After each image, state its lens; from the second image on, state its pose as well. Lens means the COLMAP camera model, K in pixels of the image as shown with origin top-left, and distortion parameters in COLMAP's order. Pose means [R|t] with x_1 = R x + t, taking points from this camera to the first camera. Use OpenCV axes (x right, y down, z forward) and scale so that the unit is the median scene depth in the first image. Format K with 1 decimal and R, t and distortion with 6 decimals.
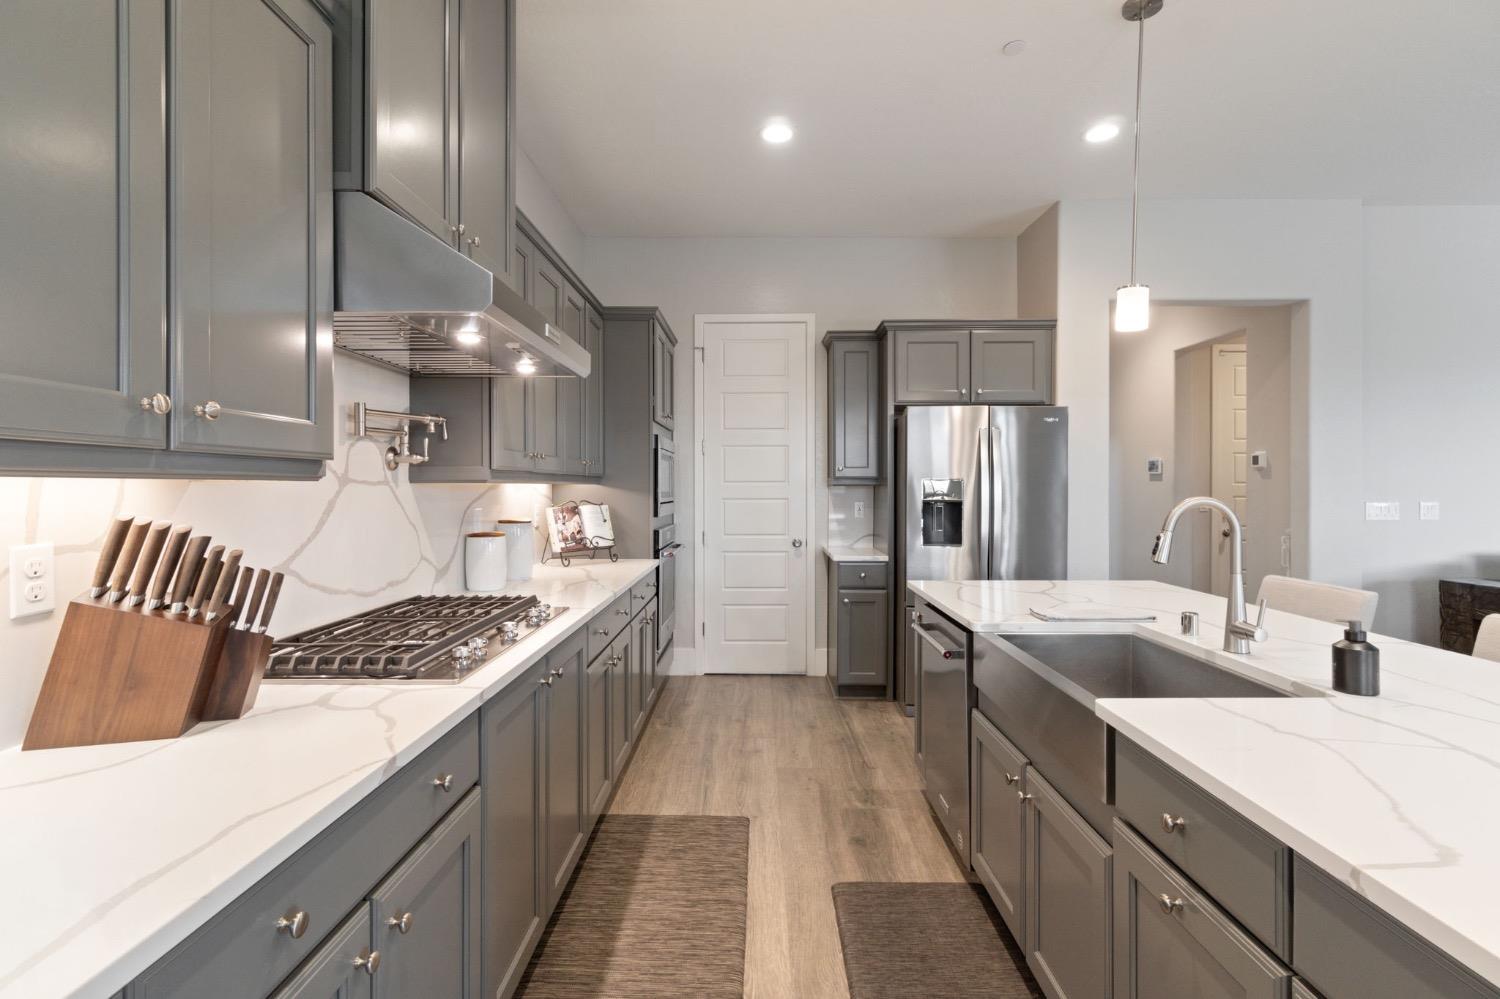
lens RADIAL K [[734.0, 0, 746.5], [0, 734.0, 486.2], [0, 0, 1]] dist [-0.001753, -0.000224]
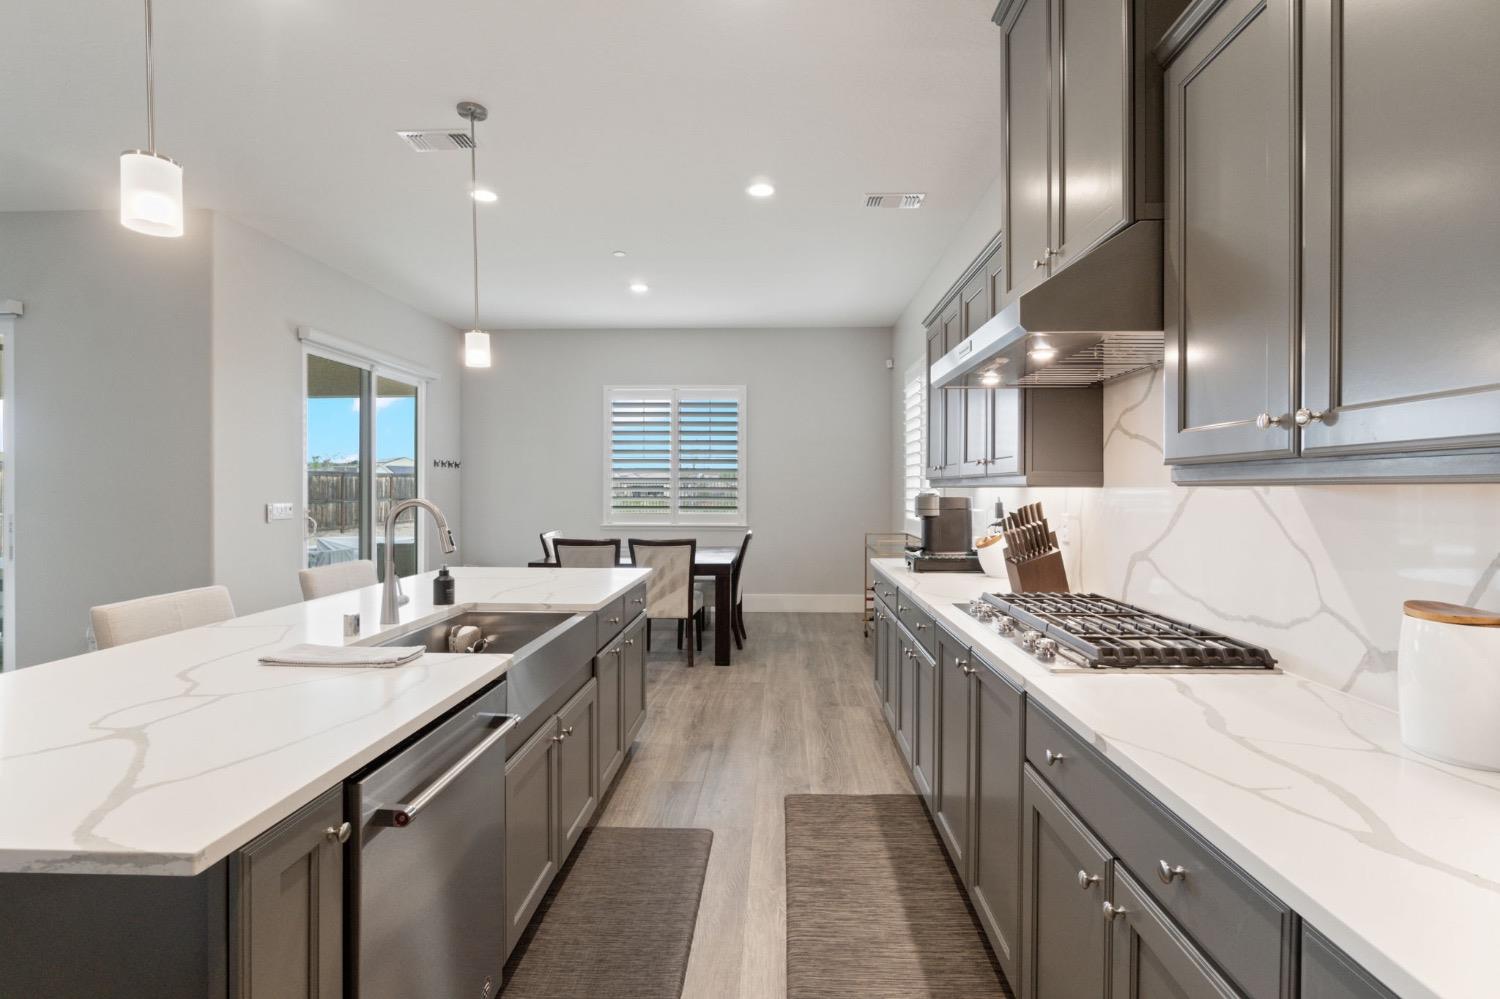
lens RADIAL K [[655.9, 0, 750.0], [0, 655.9, 499.5], [0, 0, 1]] dist [-0.000572, 0.000163]
pose [[-0.999581, -0.004475, 0.028605, 0.014648], [-0.003931, 0.999811, 0.019047, -0.001475], [-0.028685, 0.018927, -0.999409, 1.089807]]
